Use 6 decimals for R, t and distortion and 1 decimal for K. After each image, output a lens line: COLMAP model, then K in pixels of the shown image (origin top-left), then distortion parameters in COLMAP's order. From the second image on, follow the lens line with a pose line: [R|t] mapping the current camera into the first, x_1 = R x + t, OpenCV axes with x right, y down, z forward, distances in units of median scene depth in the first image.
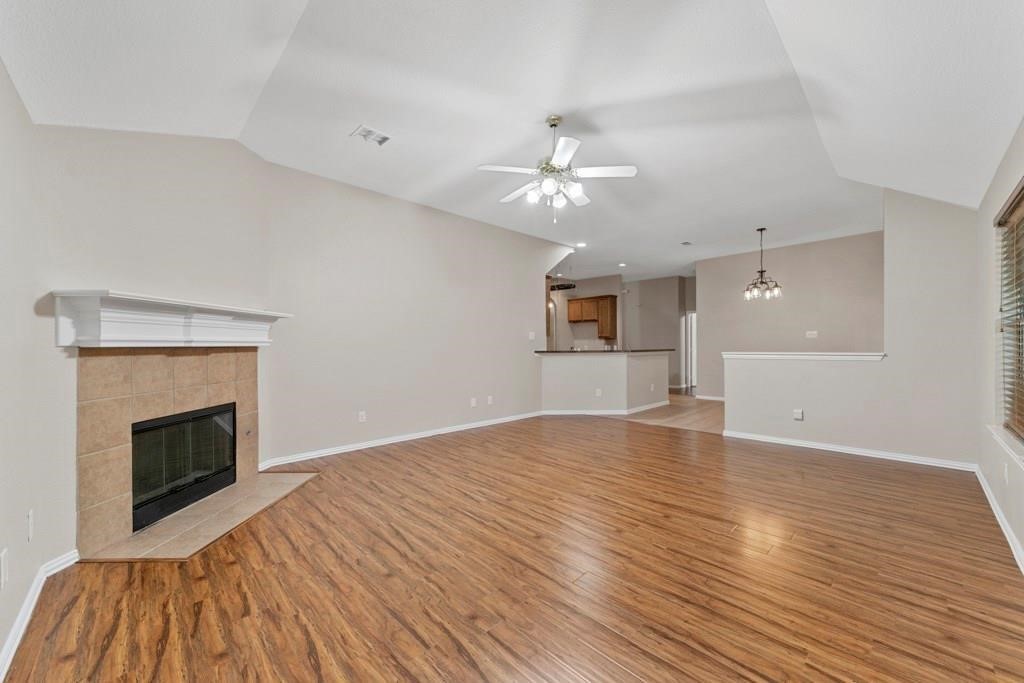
lens RADIAL K [[390.9, 0, 512.6], [0, 390.9, 344.2], [0, 0, 1]] dist [-0.015618, 0.008252]
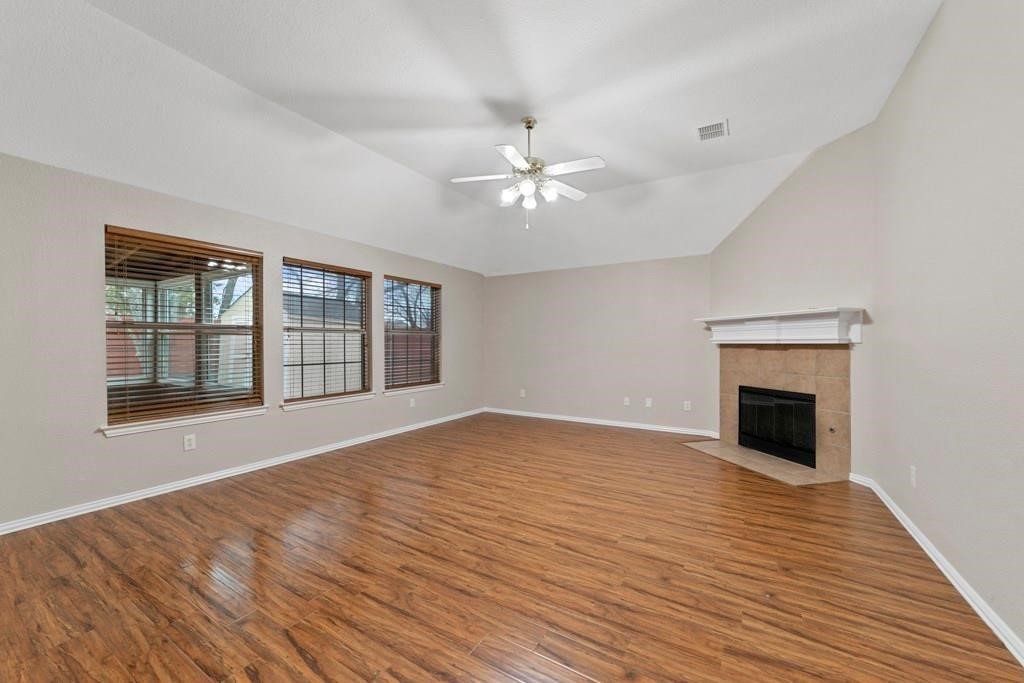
lens RADIAL K [[397.0, 0, 512.0], [0, 397.0, 341.5], [0, 0, 1]] dist [-0.016533, 0.007812]
pose [[-0.968002, 0.004216, -0.250907, 0.408414], [0.005528, 0.999975, -0.004521, -0.000346], [0.250882, -0.005763, -0.968001, 1.974812]]
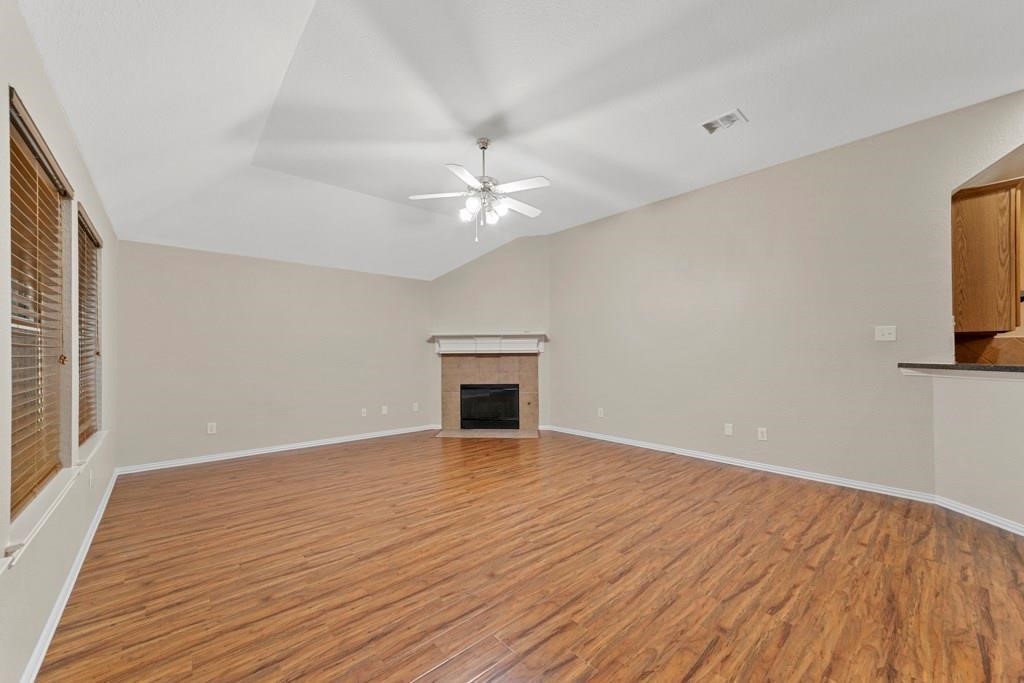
lens RADIAL K [[393.7, 0, 512.4], [0, 393.7, 345.7], [0, 0, 1]] dist [-0.015347, 0.007510]
pose [[-0.039236, -0.013397, -0.999140, 1.168404], [0.006989, 0.999882, -0.013681, -0.003158], [0.999206, -0.007519, -0.039138, 1.110623]]
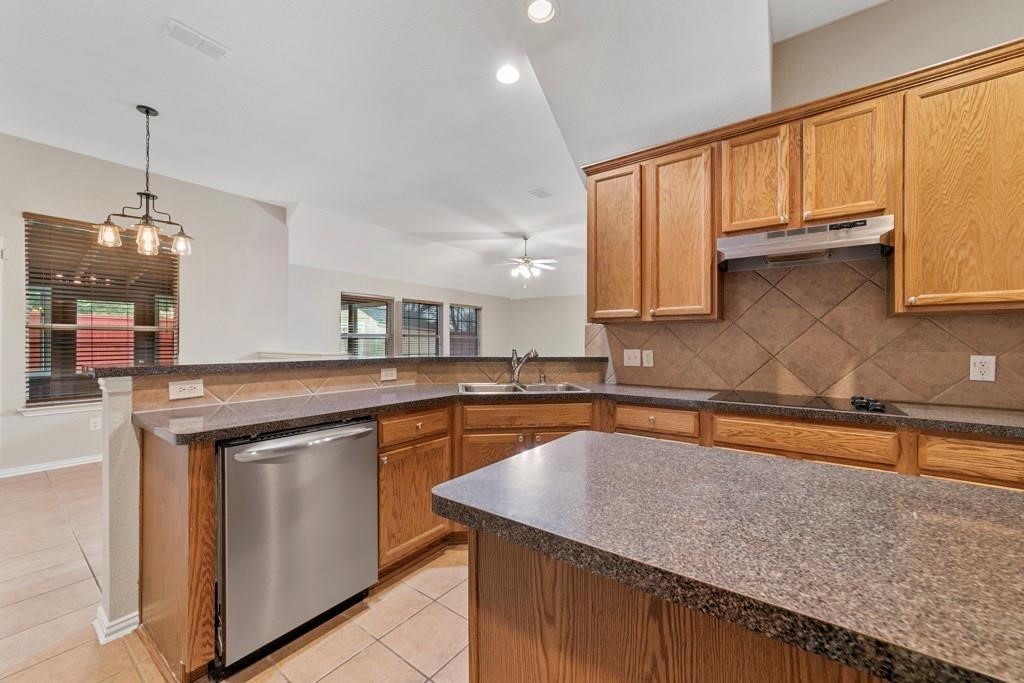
lens RADIAL K [[397.0, 0, 512.0], [0, 397.0, 341.5], [0, 0, 1]] dist [-0.016533, 0.007812]
pose [[-0.986541, 0.000324, -0.163515, 0.526561], [0.001518, 0.999973, -0.007178, 0.003960], [0.163508, -0.007330, -0.986515, 3.086520]]
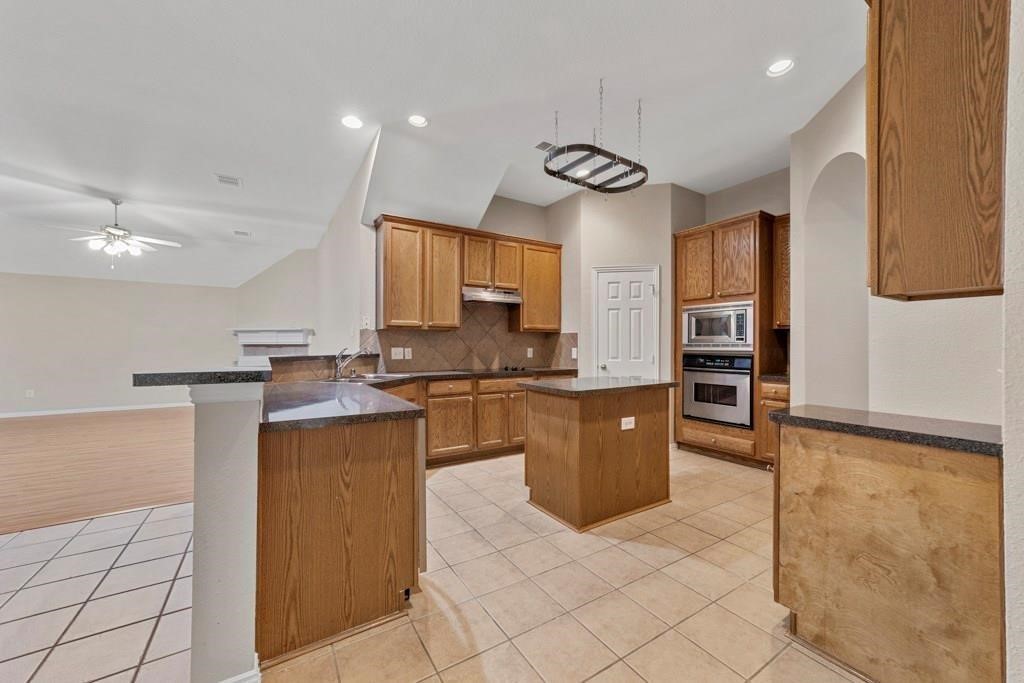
lens RADIAL K [[390.9, 0, 512.6], [0, 390.9, 344.2], [0, 0, 1]] dist [-0.015618, 0.008252]
pose [[-0.207667, 0.003335, -0.978194, 1.299986], [0.001693, 0.999994, 0.003050, 0.001308], [0.978198, -0.001023, -0.207672, 2.872515]]
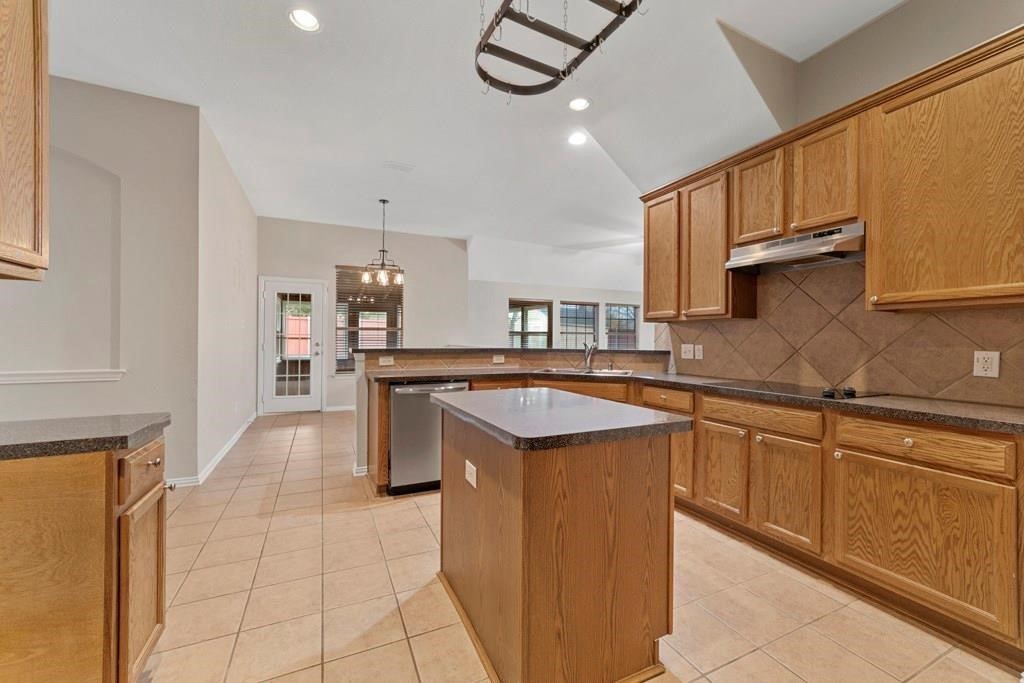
lens RADIAL K [[405.2, 0, 511.0], [0, 405.2, 337.8], [0, 0, 1]] dist [-0.001531, -0.000037]
pose [[-0.947207, -0.001016, 0.320620, 0.202055], [-0.003945, 0.999956, -0.008486, 0.010087], [-0.320598, -0.009303, -0.947170, 3.416795]]
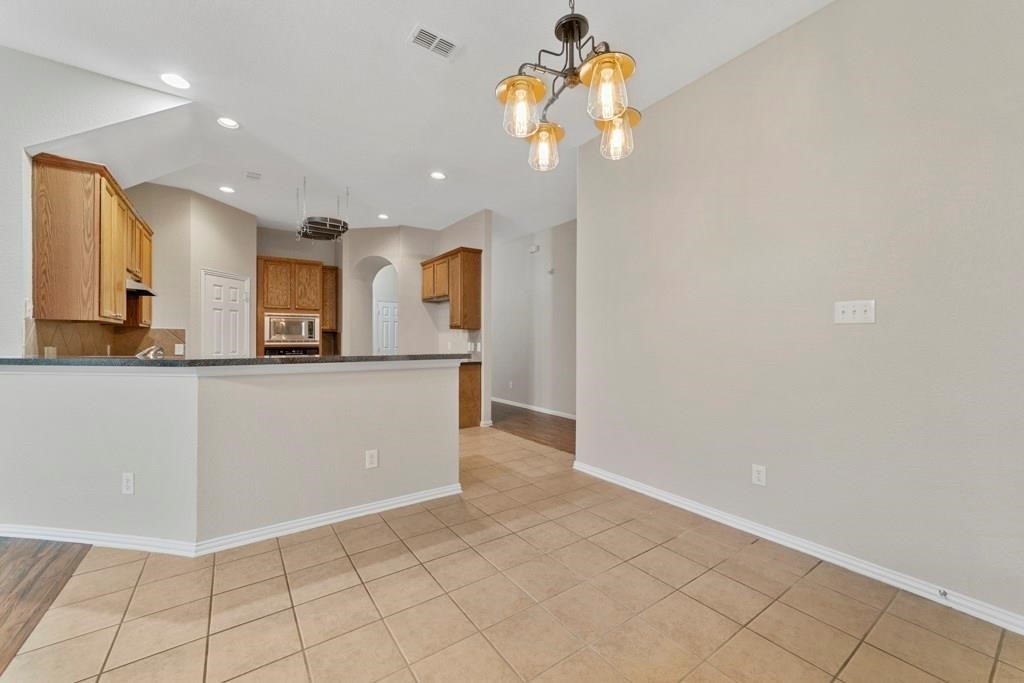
lens RADIAL K [[397.0, 0, 512.0], [0, 397.0, 341.5], [0, 0, 1]] dist [-0.016533, 0.007812]
pose [[0.987493, 0.005390, -0.157570, 1.274796], [-0.004469, 0.999971, 0.006195, -0.005316], [0.157599, -0.005414, 0.987488, 1.510432]]
